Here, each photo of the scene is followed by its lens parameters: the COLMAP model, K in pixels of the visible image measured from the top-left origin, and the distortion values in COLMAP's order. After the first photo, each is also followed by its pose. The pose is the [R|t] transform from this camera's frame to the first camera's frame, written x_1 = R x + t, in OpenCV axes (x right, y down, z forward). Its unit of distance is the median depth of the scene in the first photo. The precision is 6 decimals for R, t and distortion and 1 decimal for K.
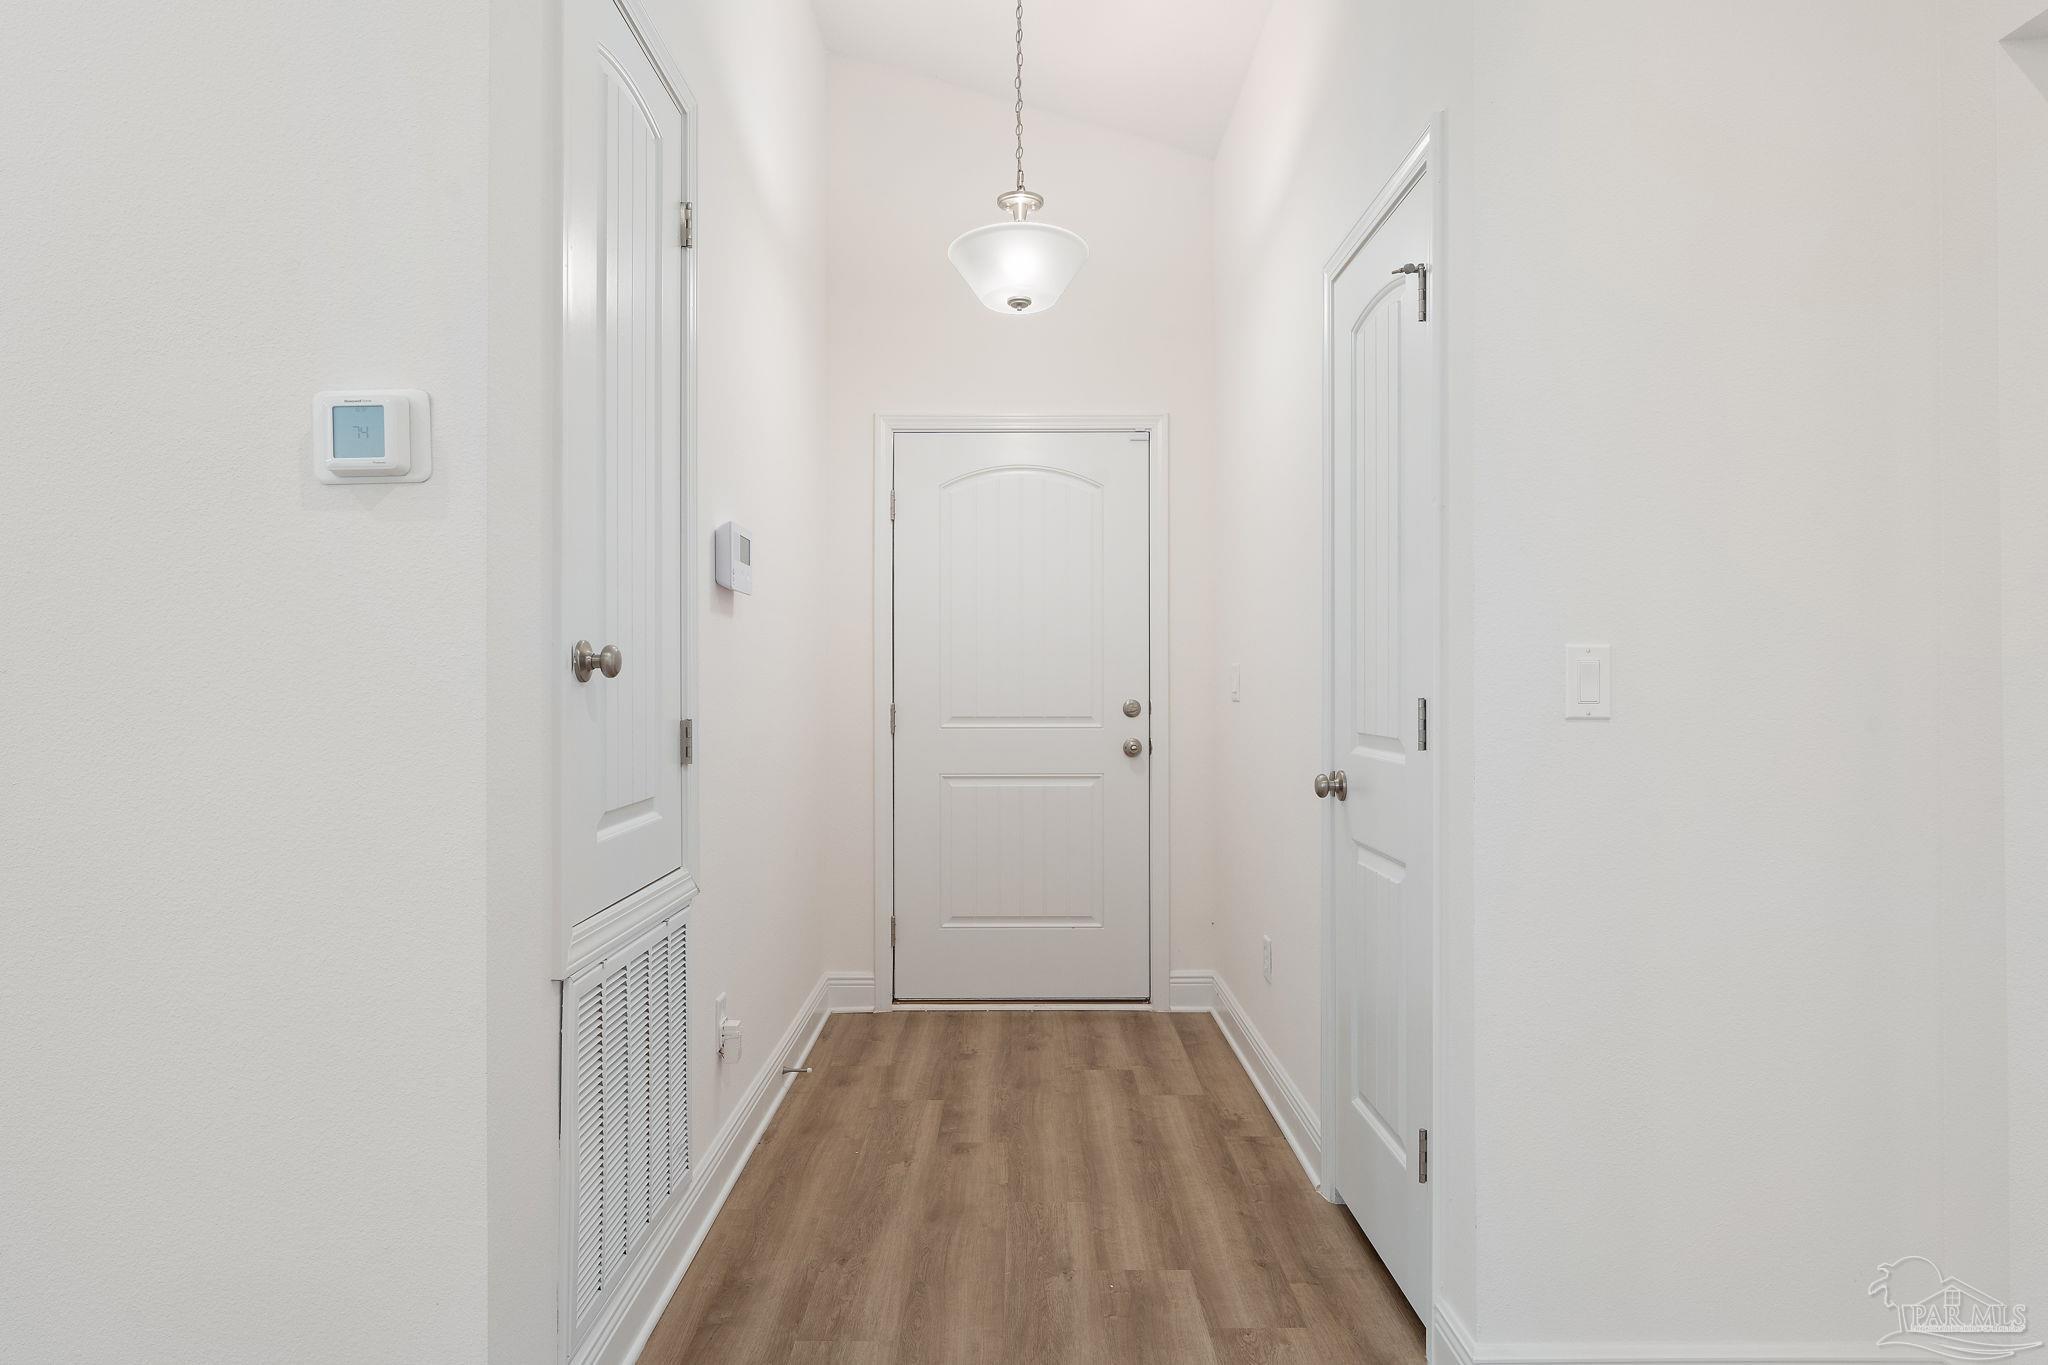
lens RADIAL K [[1154.0, 0, 1024.0], [0, 1154.0, 682.5], [0, 0, 1]] dist [-0.114098, -0.000044]
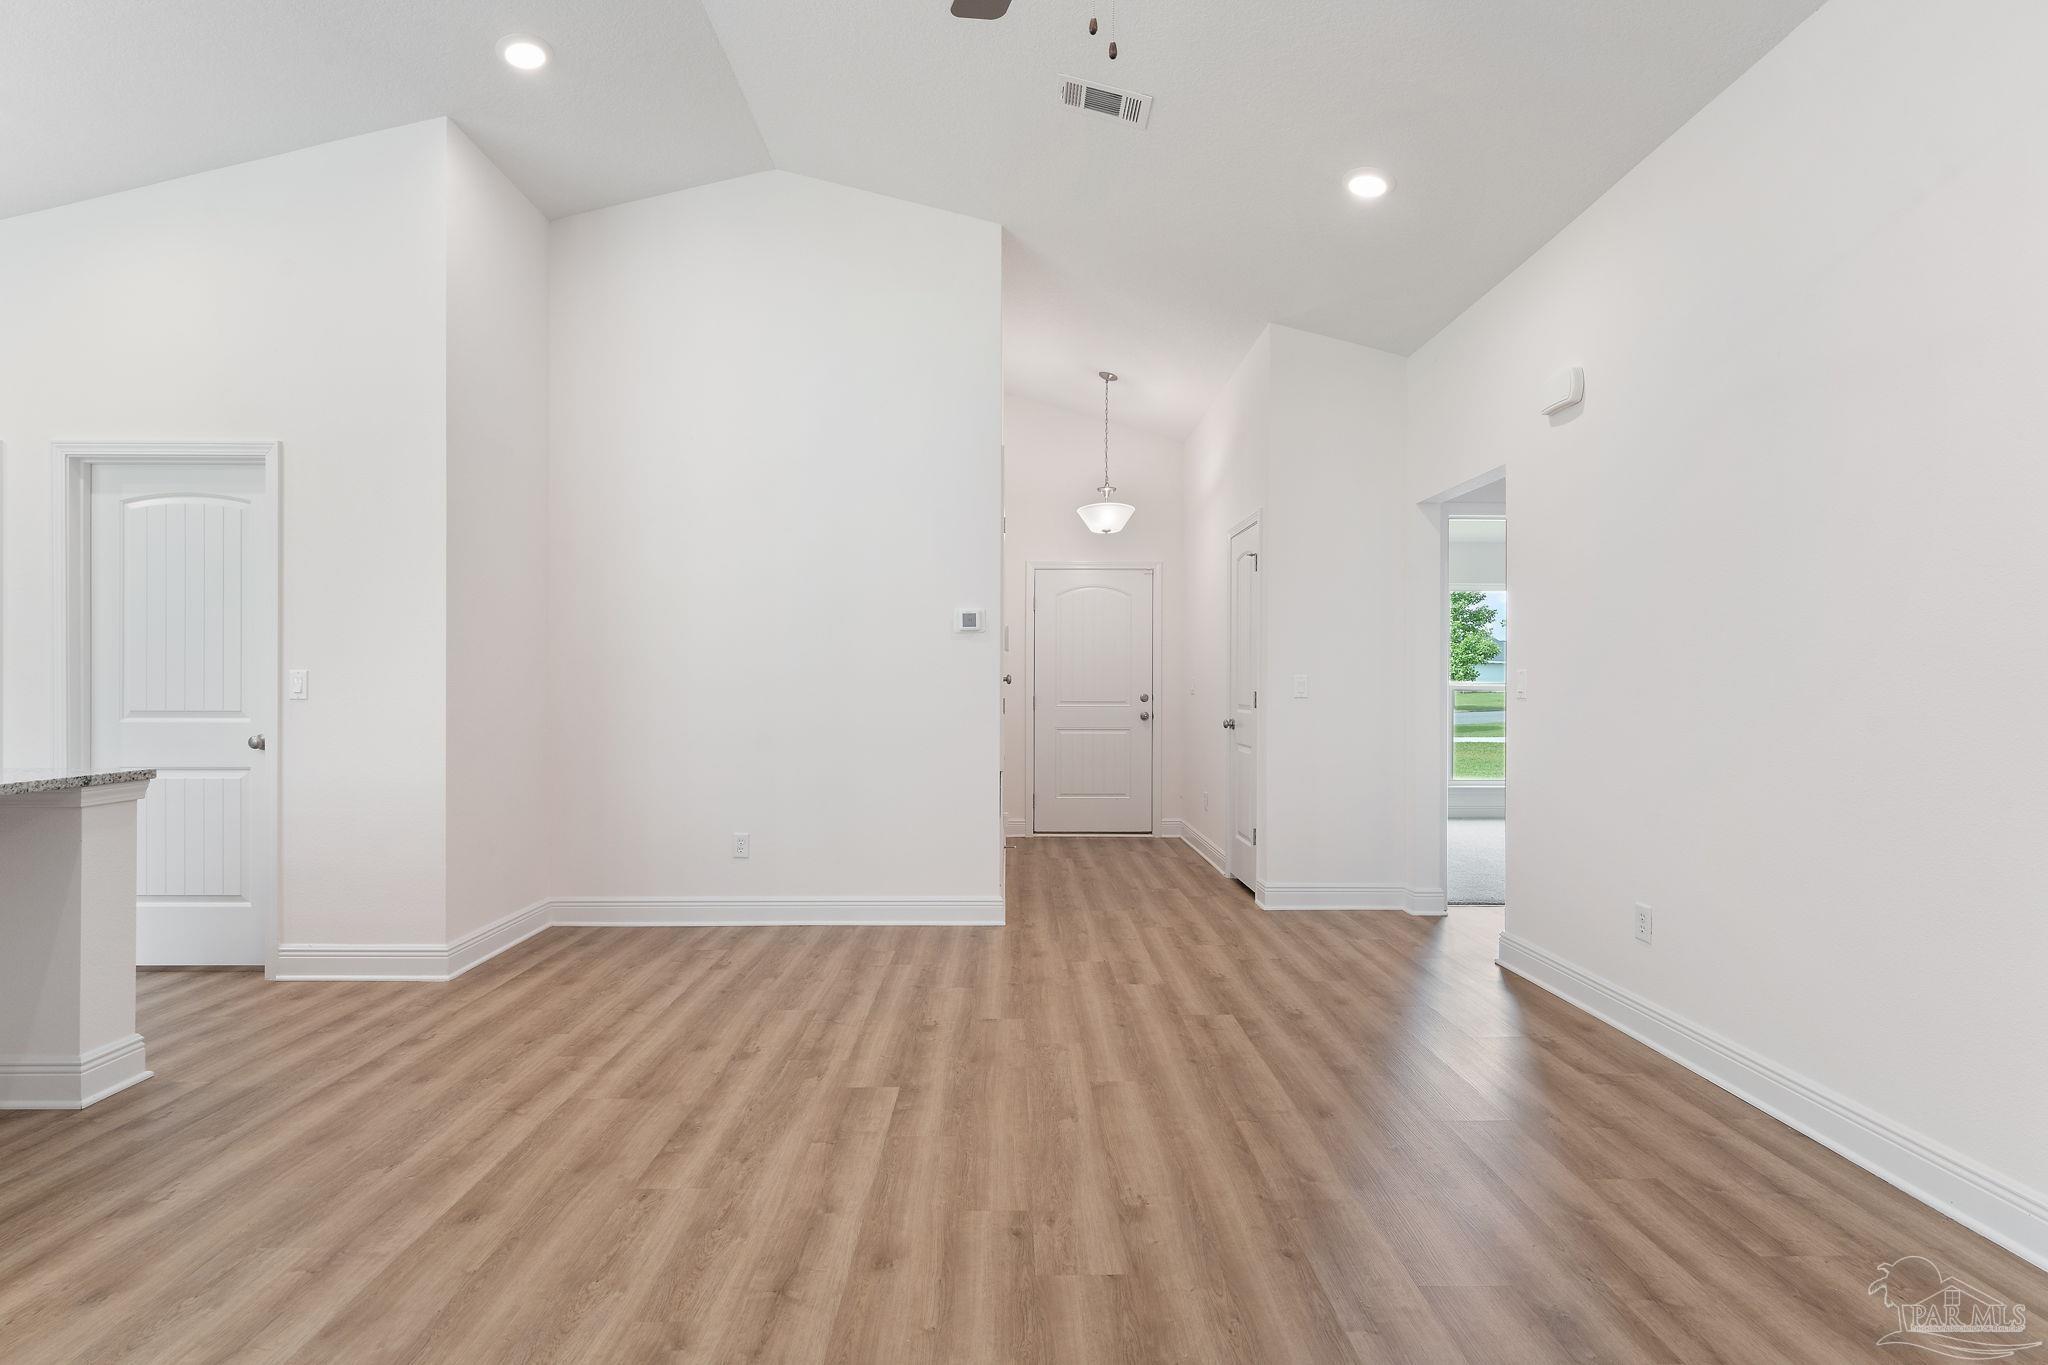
lens RADIAL K [[957.7, 0, 1022.7], [0, 957.7, 683.6], [0, 0, 1]] dist [-0.002172, 0.000254]
pose [[0.999977, 0.002543, 0.006280, -0.149077], [-0.002517, 0.999988, -0.004151, 0.003831], [-0.006290, 0.004135, 0.999972, -0.816200]]
